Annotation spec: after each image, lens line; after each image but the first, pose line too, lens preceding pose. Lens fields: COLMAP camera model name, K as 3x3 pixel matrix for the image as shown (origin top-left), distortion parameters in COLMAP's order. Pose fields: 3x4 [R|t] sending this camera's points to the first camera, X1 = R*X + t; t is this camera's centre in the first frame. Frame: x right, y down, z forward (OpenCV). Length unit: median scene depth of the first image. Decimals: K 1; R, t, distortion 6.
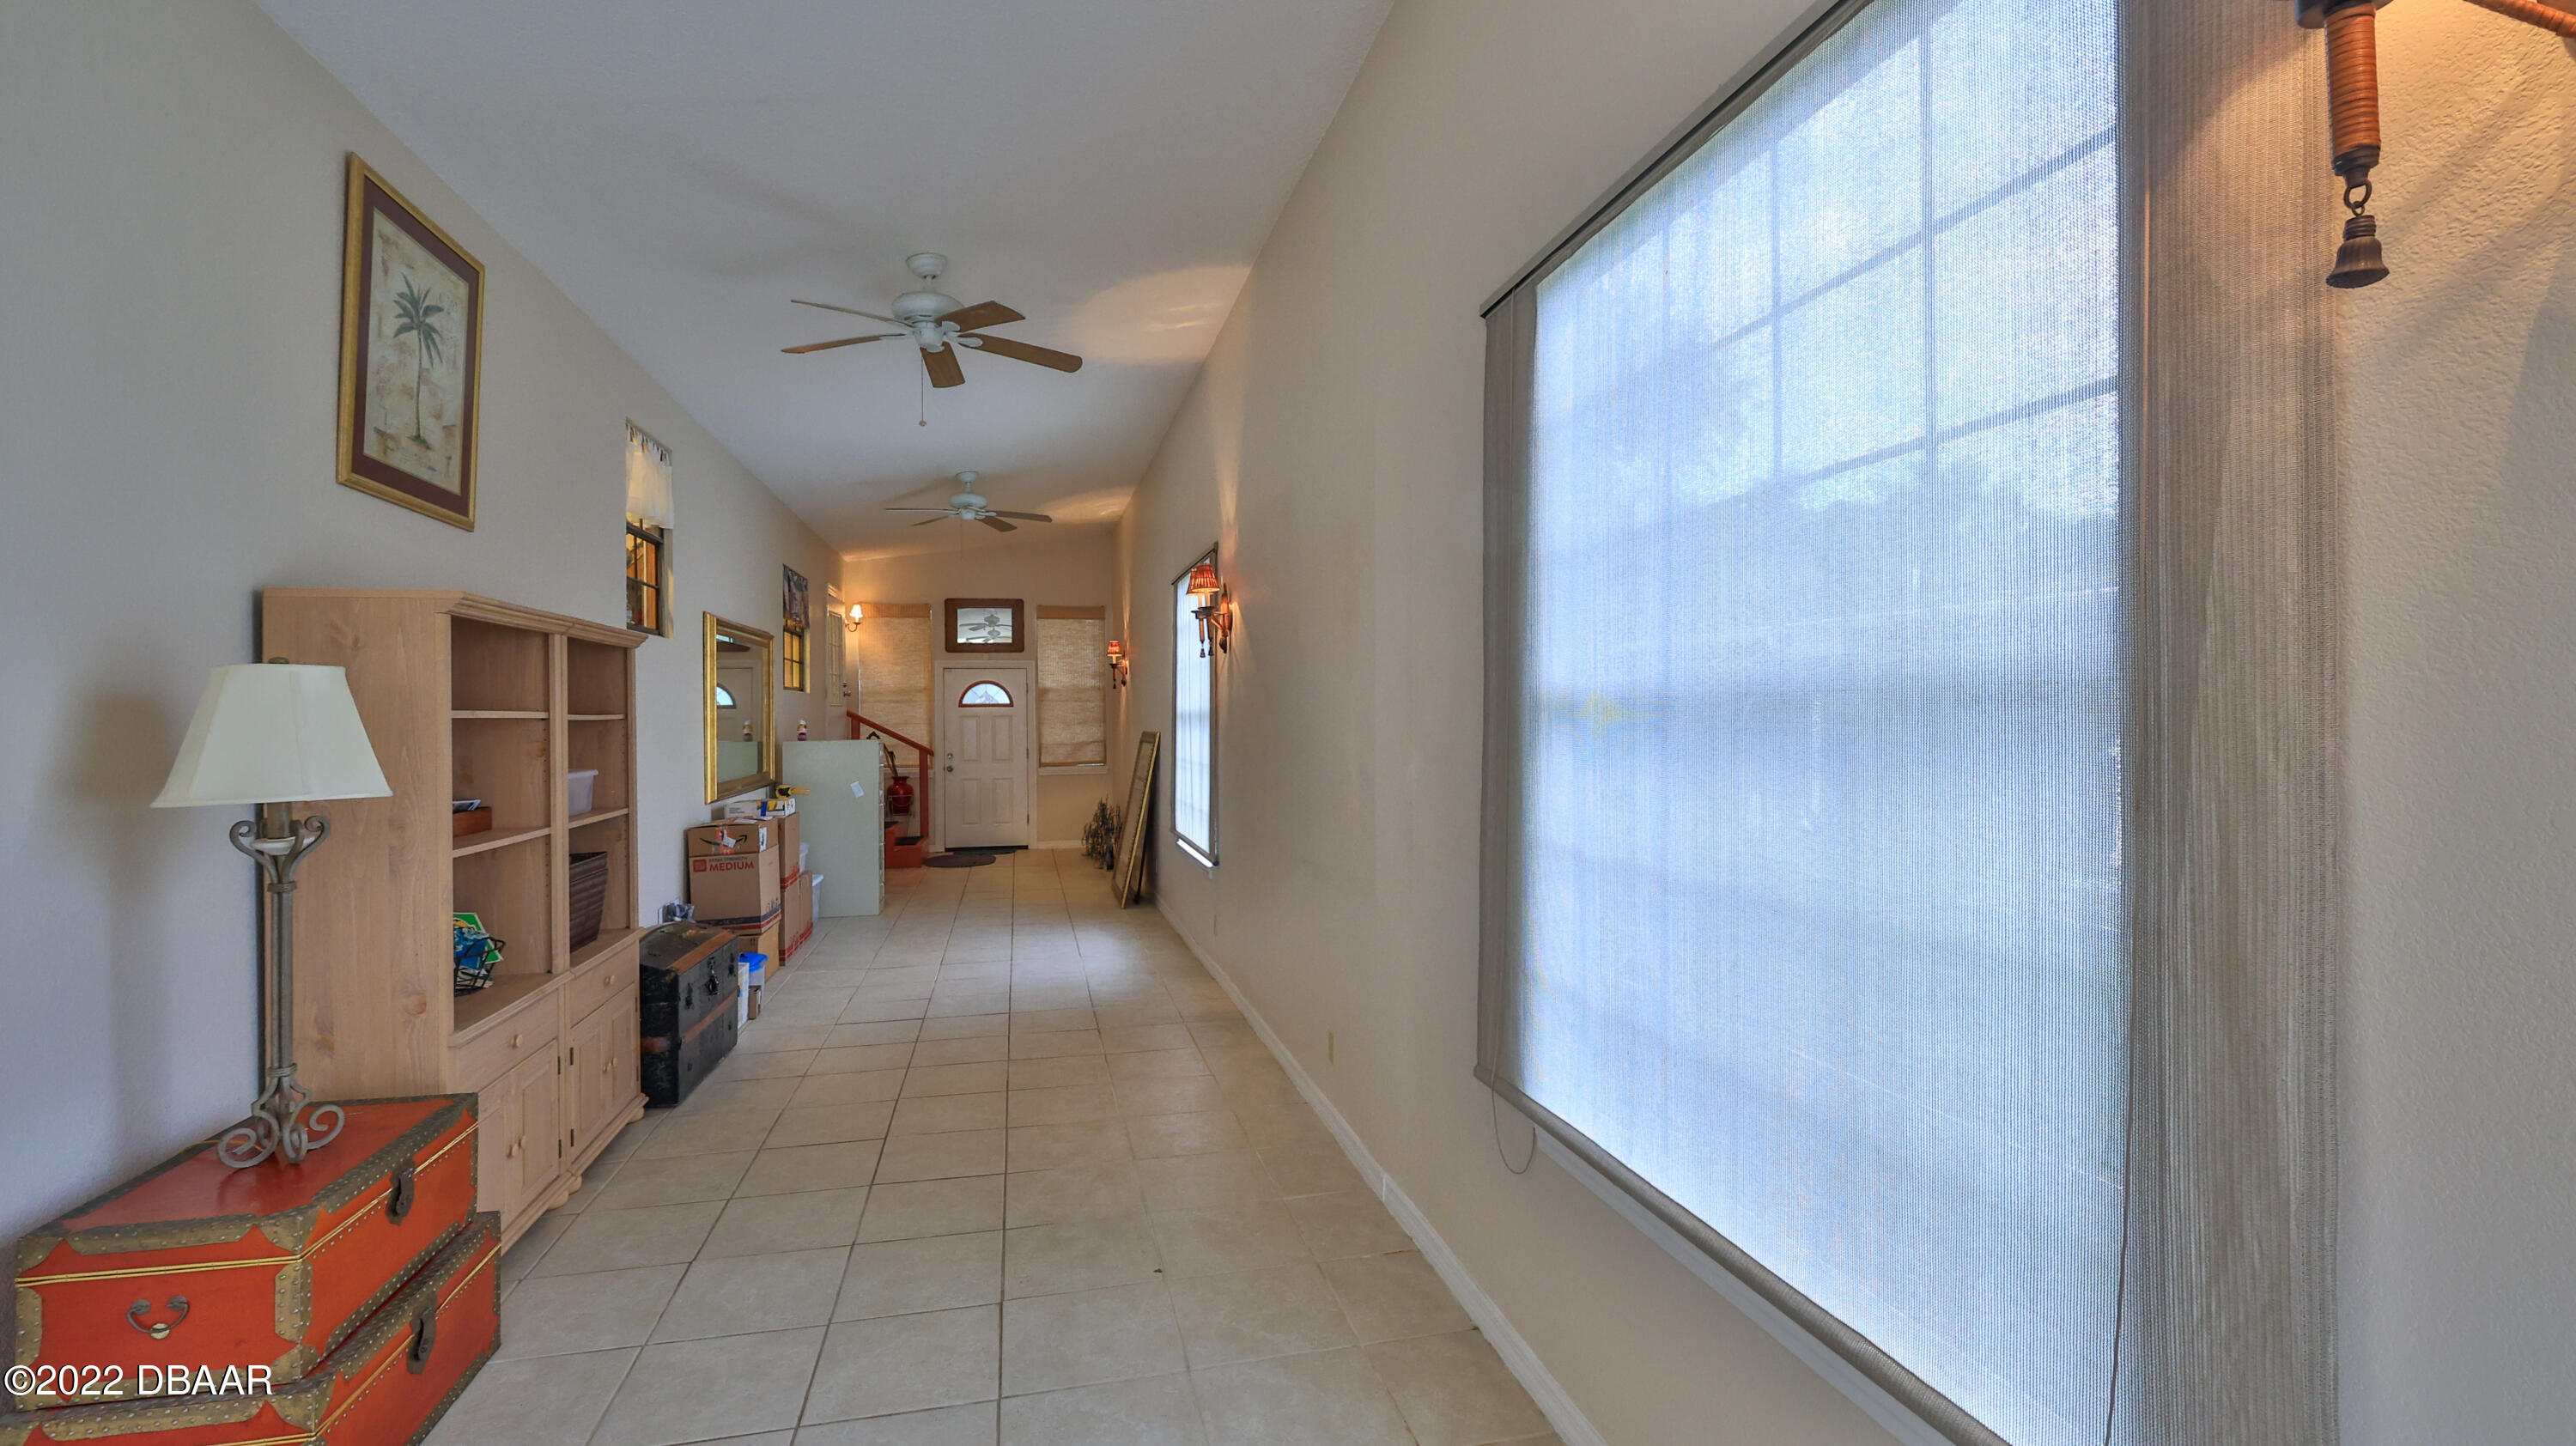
lens RADIAL K [[1143.1, 0, 1281.0], [0, 1143.1, 714.1], [0, 0, 1]] dist [-0.001275, 0.000261]
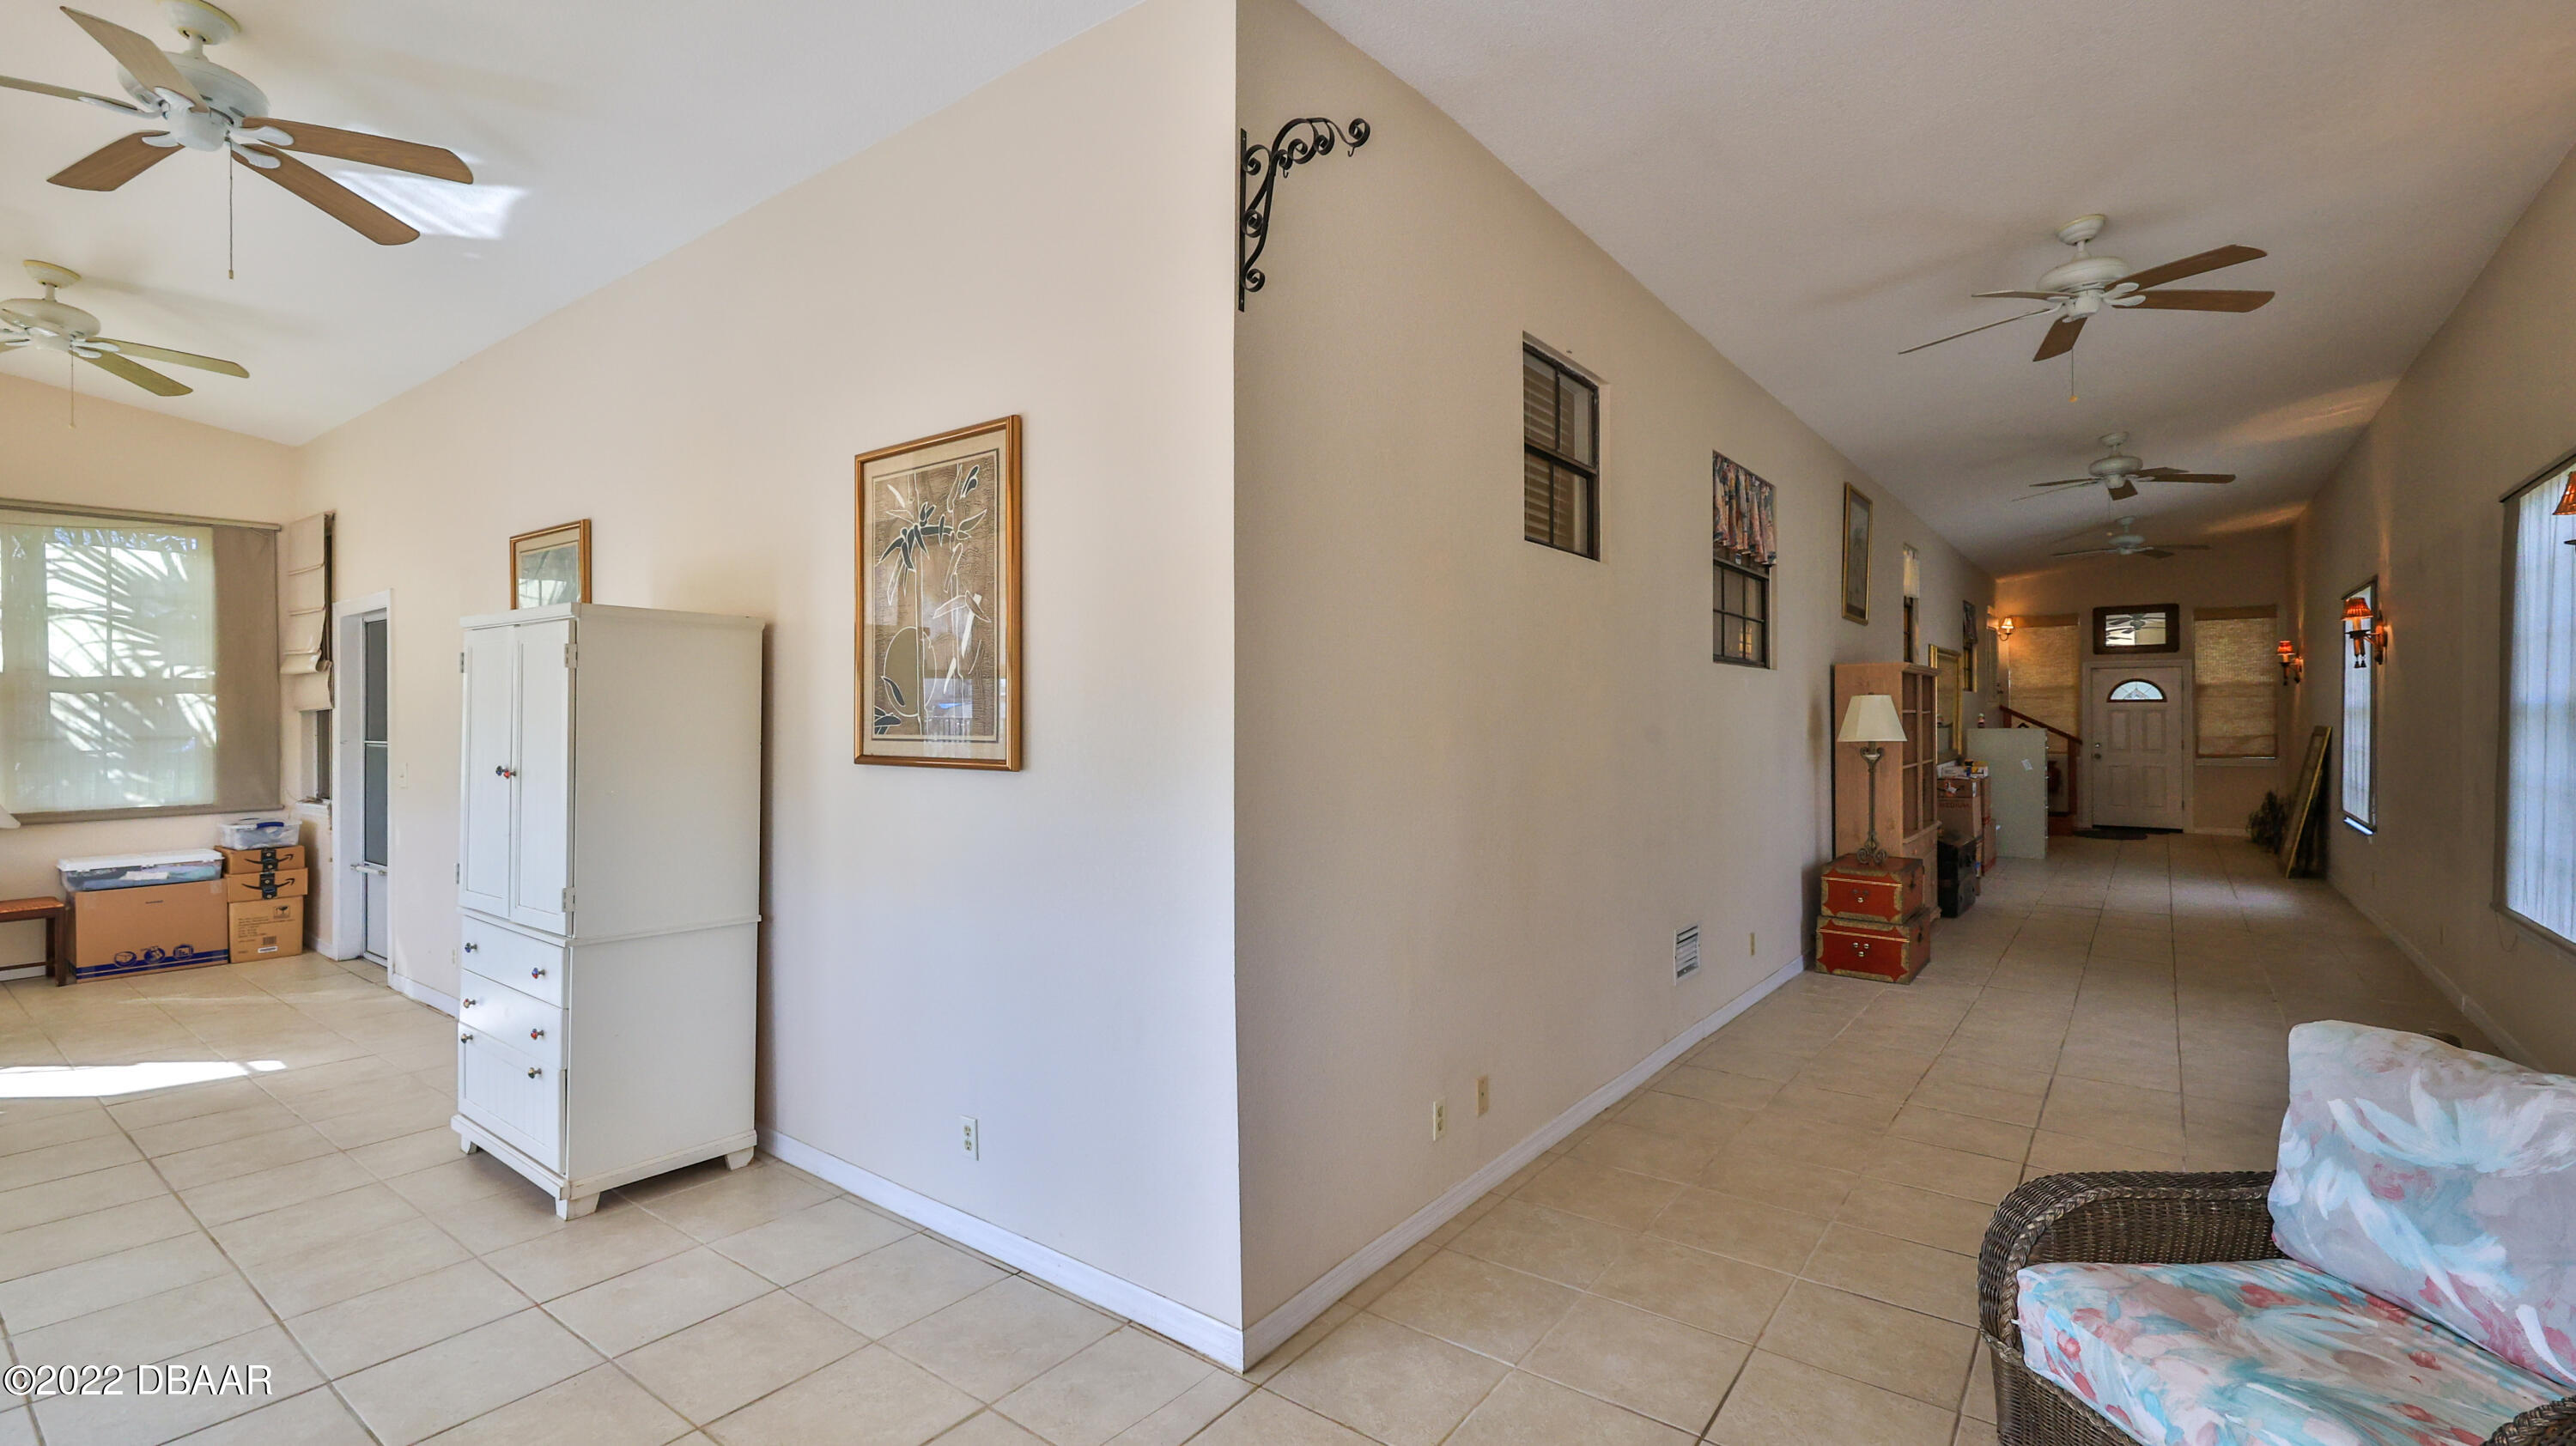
lens RADIAL K [[1143.1, 0, 1271.6], [0, 1143.1, 706.1], [0, 0, 1]] dist [-0.001275, 0.000261]
pose [[0.631253, 0.003234, -0.775570, 0.081105], [-0.002340, 0.999995, 0.002265, -0.003252], [0.775573, 0.000385, 0.631258, -0.393290]]
